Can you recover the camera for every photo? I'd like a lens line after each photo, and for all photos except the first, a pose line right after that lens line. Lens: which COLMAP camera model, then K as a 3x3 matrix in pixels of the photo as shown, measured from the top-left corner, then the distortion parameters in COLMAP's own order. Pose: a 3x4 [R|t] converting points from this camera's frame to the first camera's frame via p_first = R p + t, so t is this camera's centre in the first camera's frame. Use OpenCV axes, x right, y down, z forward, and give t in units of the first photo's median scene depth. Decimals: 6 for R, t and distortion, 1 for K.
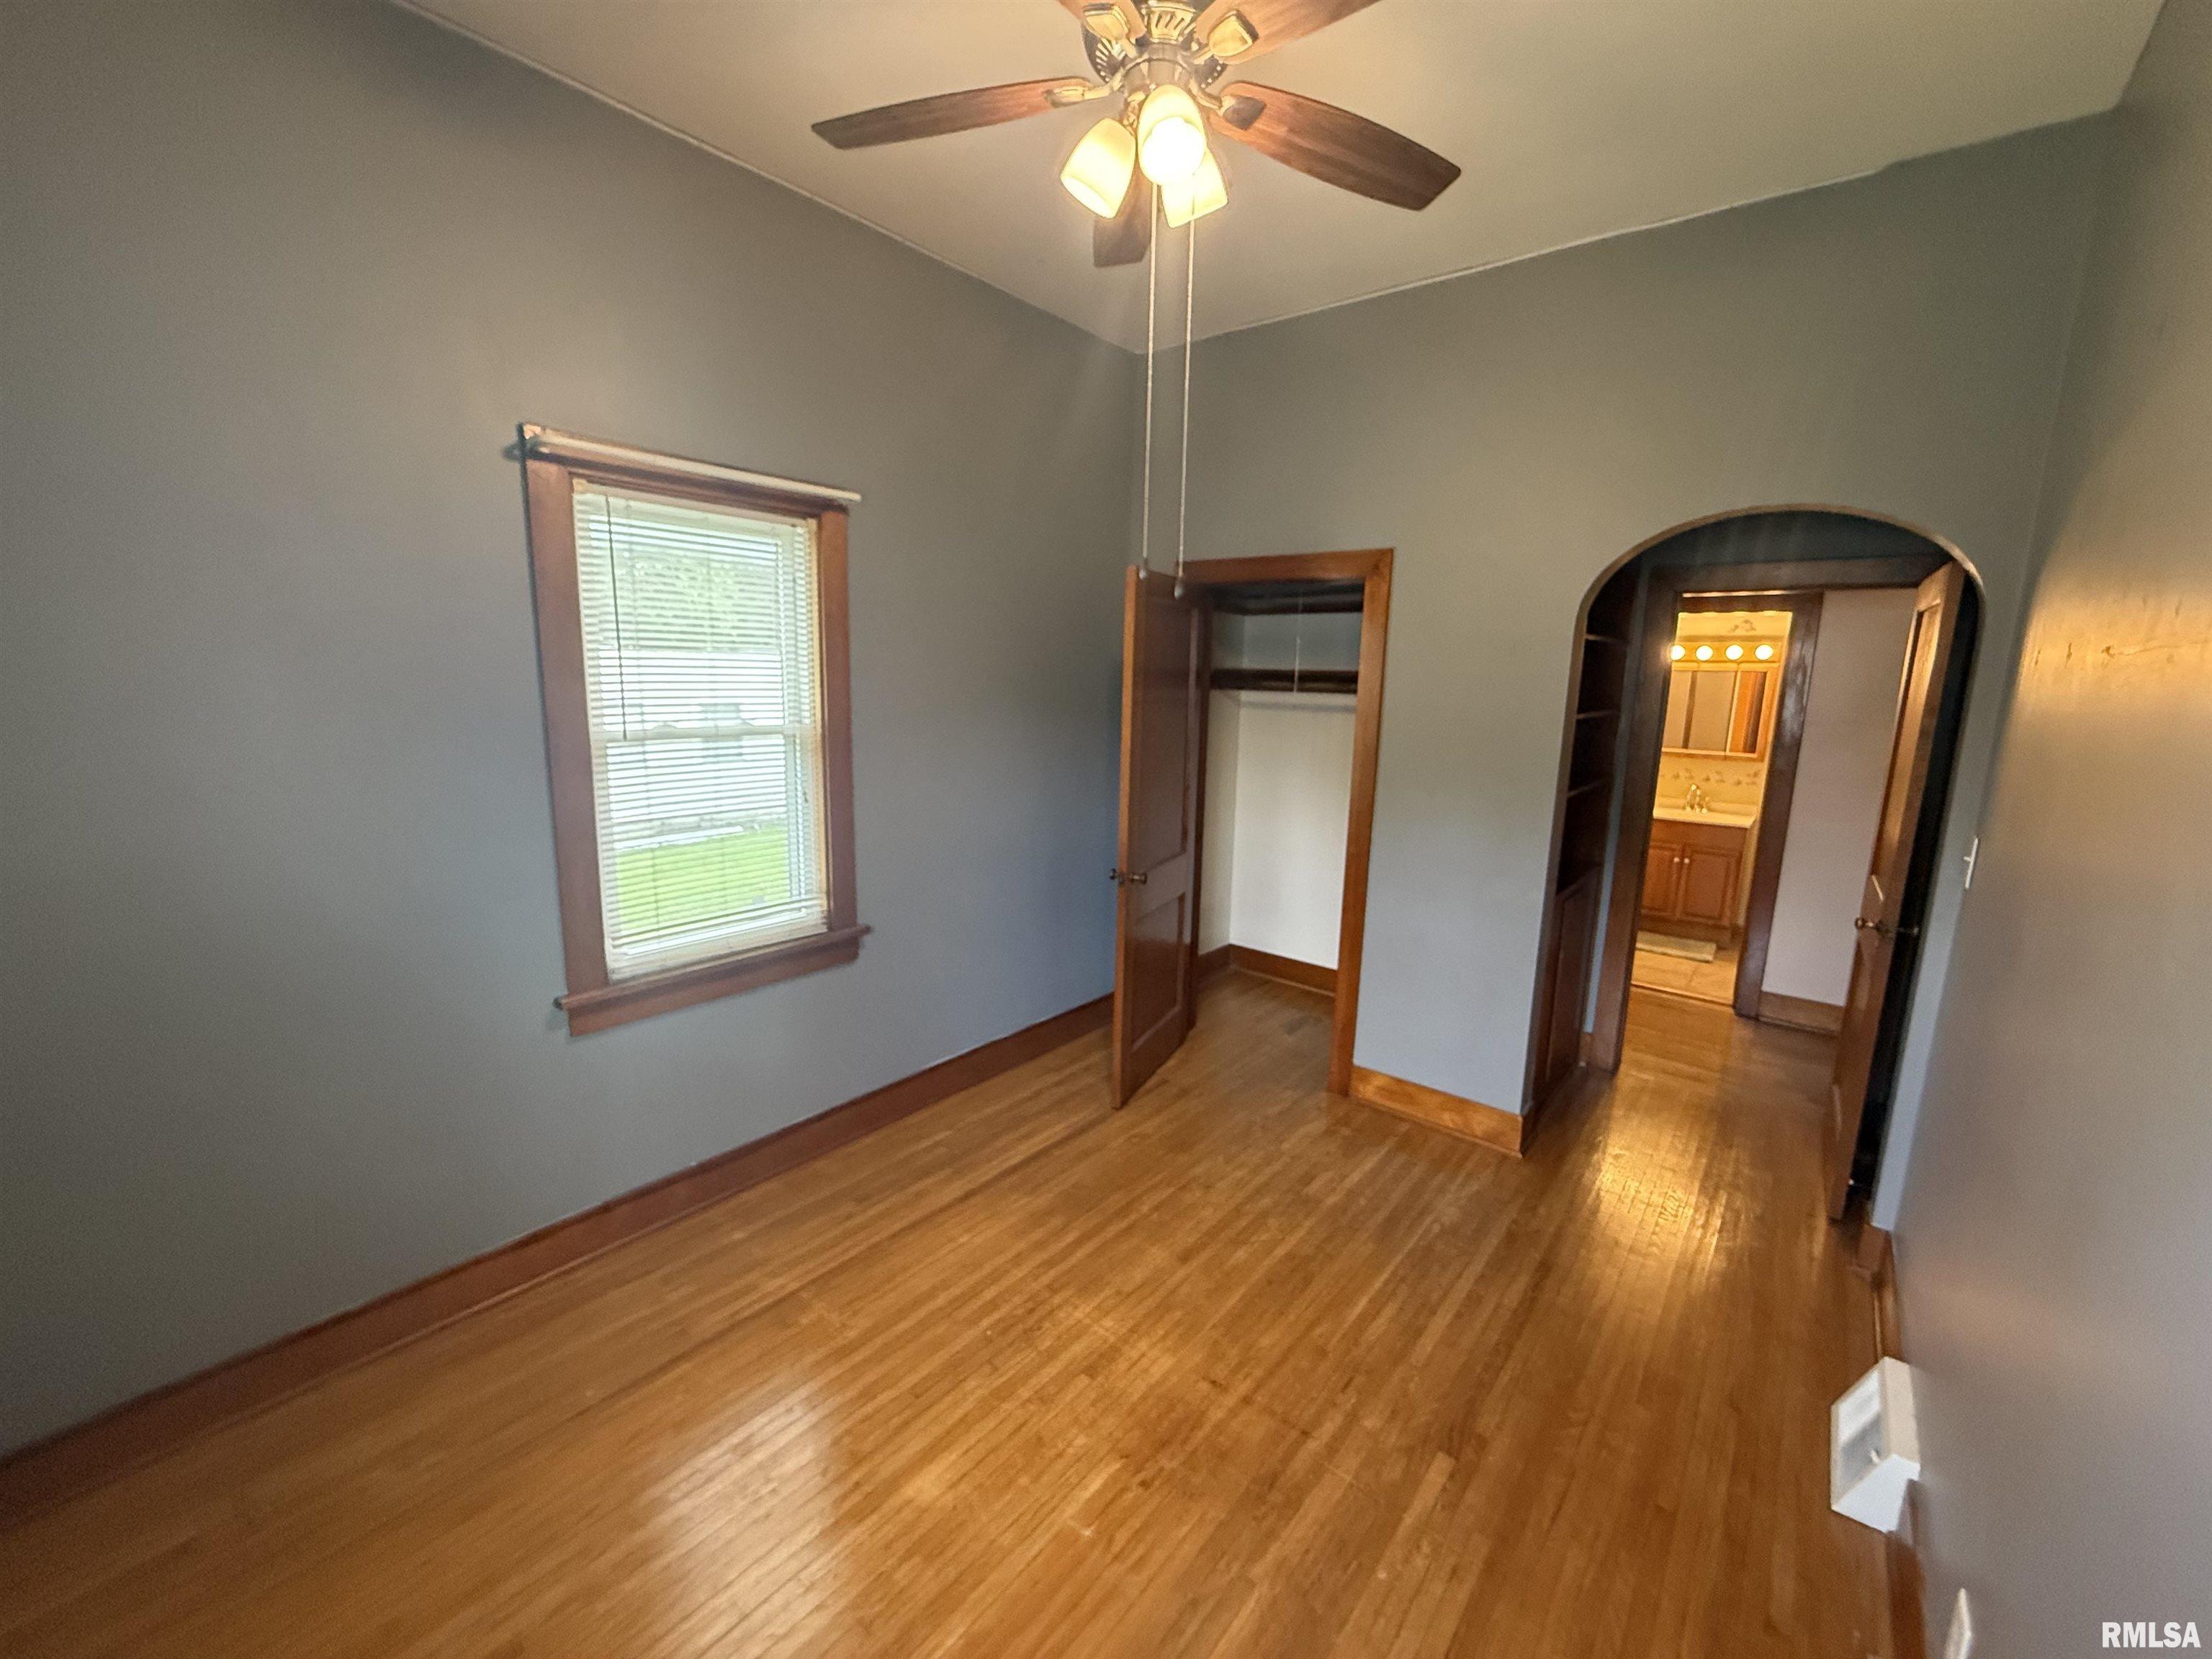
lens RADIAL K [[889.7, 0, 1116.5], [0, 889.7, 834.8], [0, 0, 1]] dist [-0.003034, 0.000022]
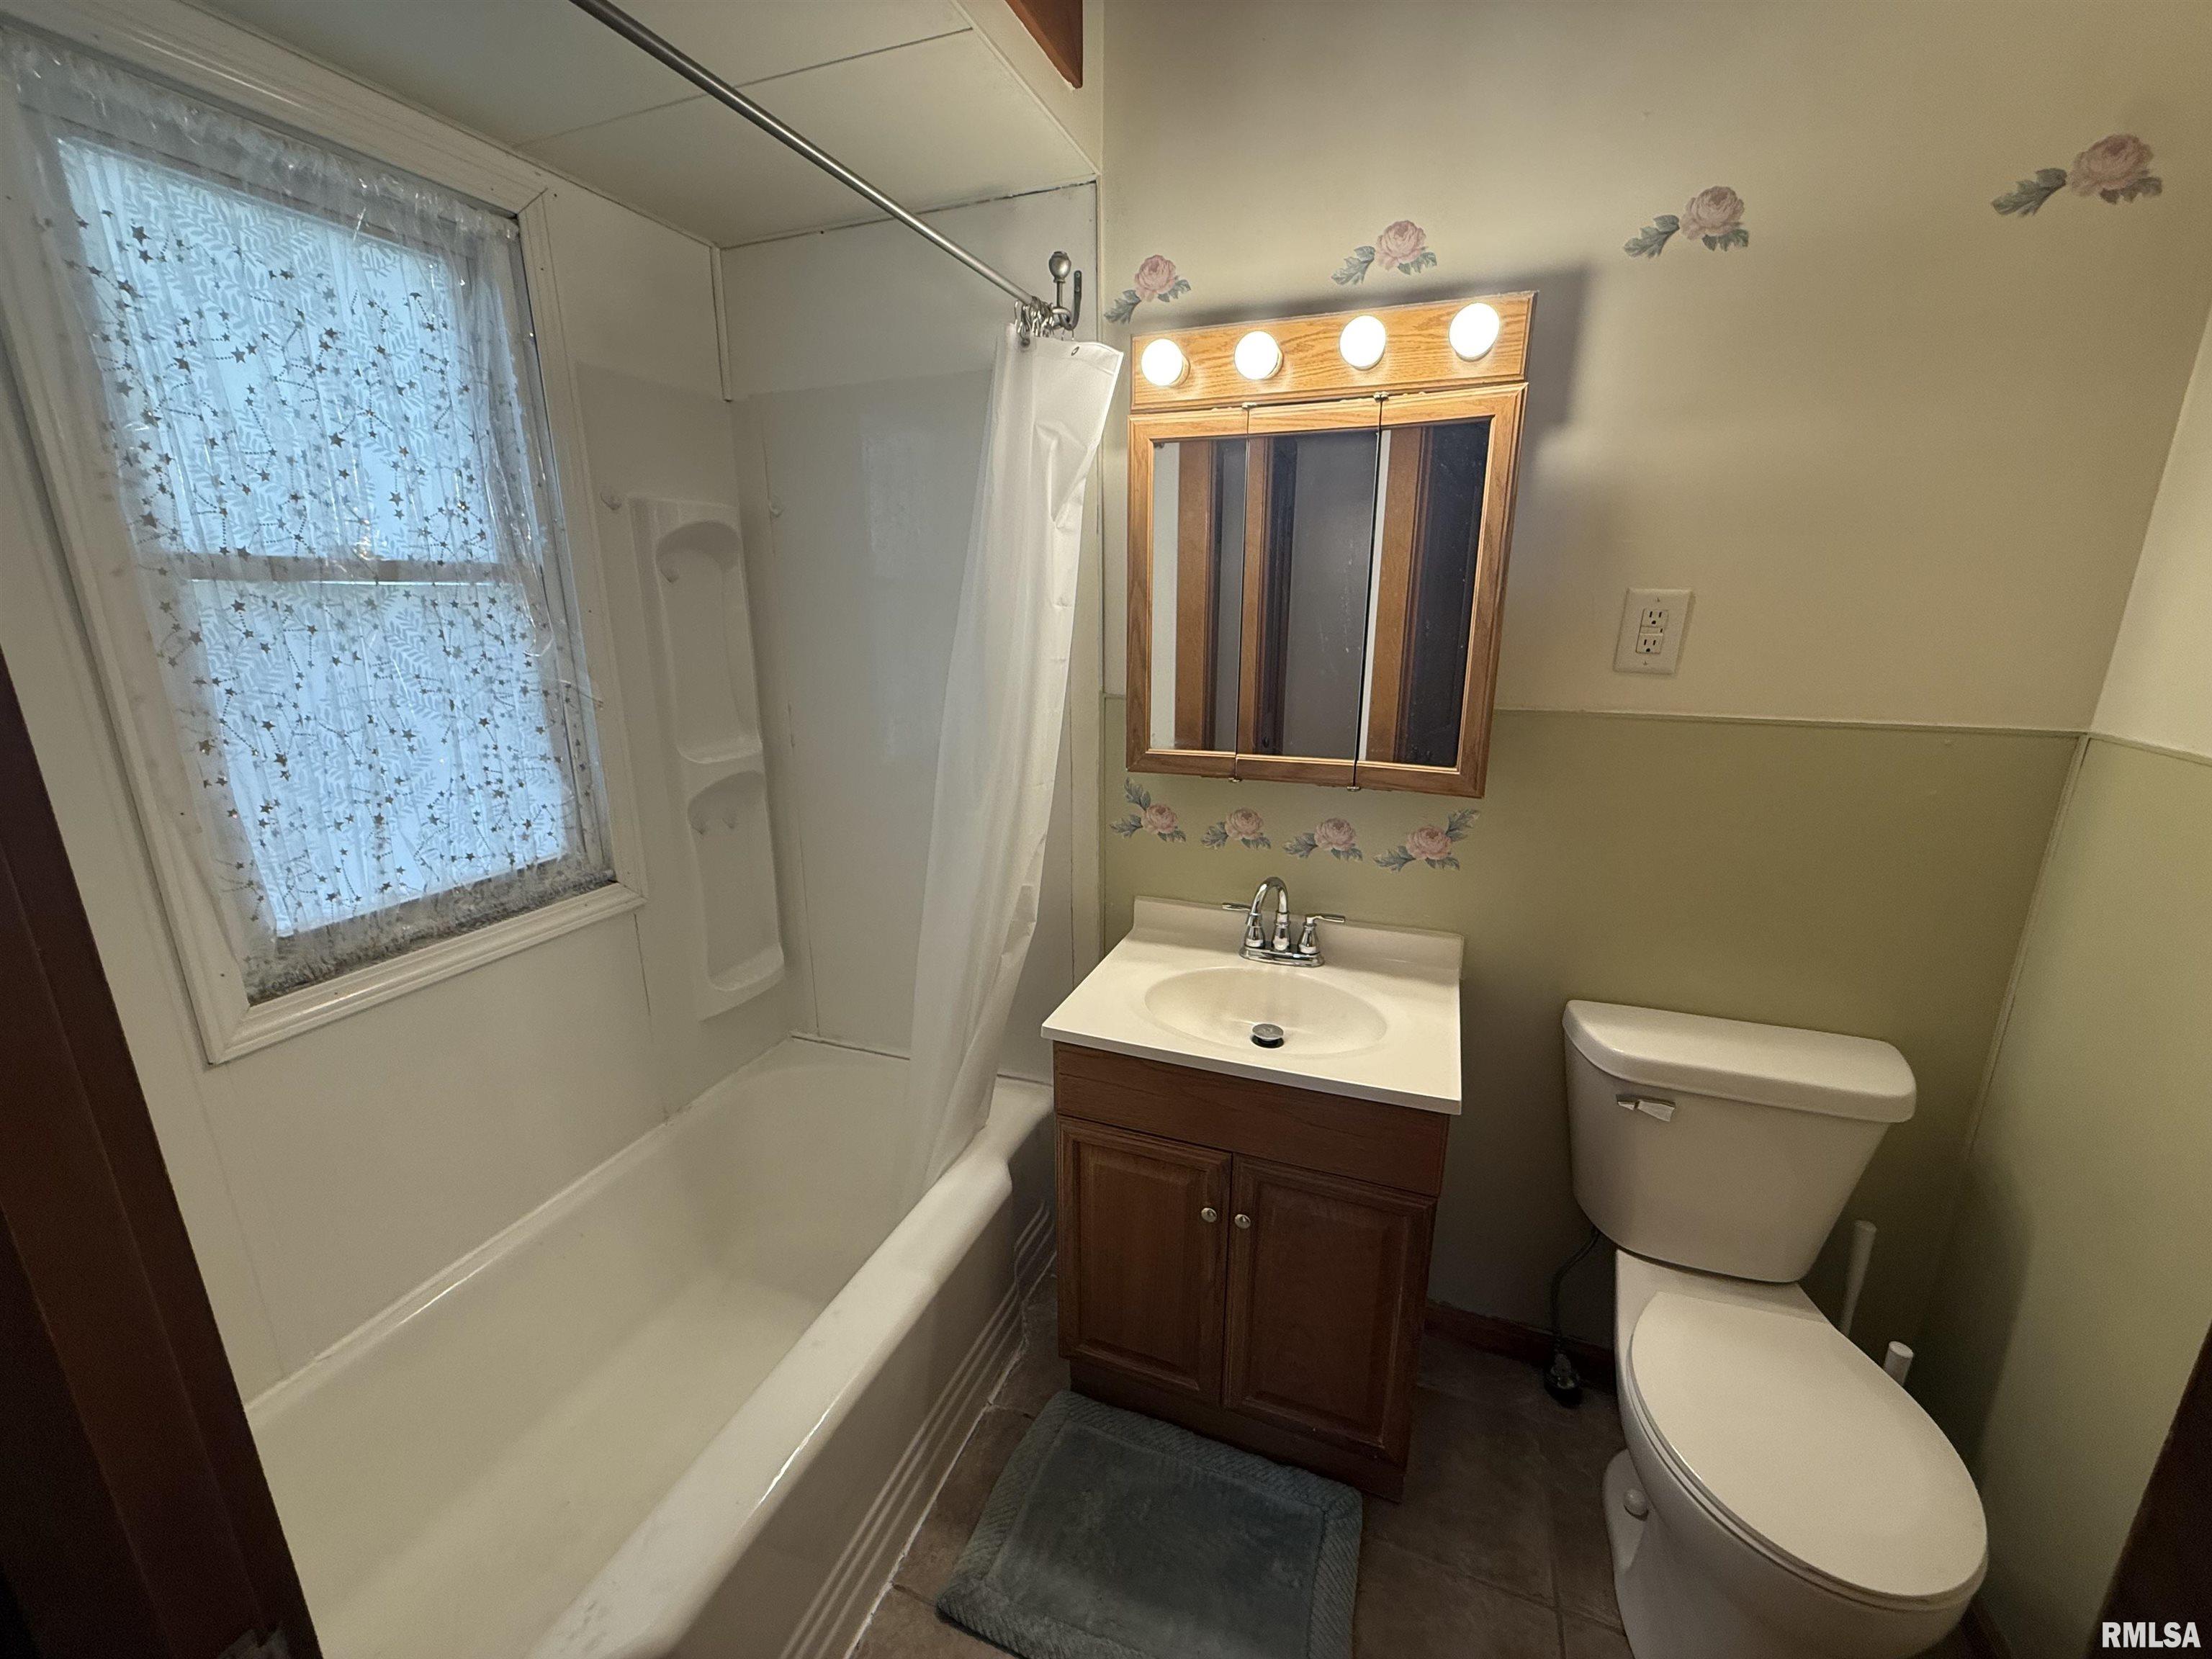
lens RADIAL K [[889.7, 0, 1099.5], [0, 889.7, 822.6], [0, 0, 1]] dist [-0.003034, 0.000022]
pose [[0.951689, -0.104099, 0.288879, 0.541638], [0.078935, 0.992104, 0.097465, -0.111291], [-0.296744, -0.069954, 0.952391, 0.778427]]
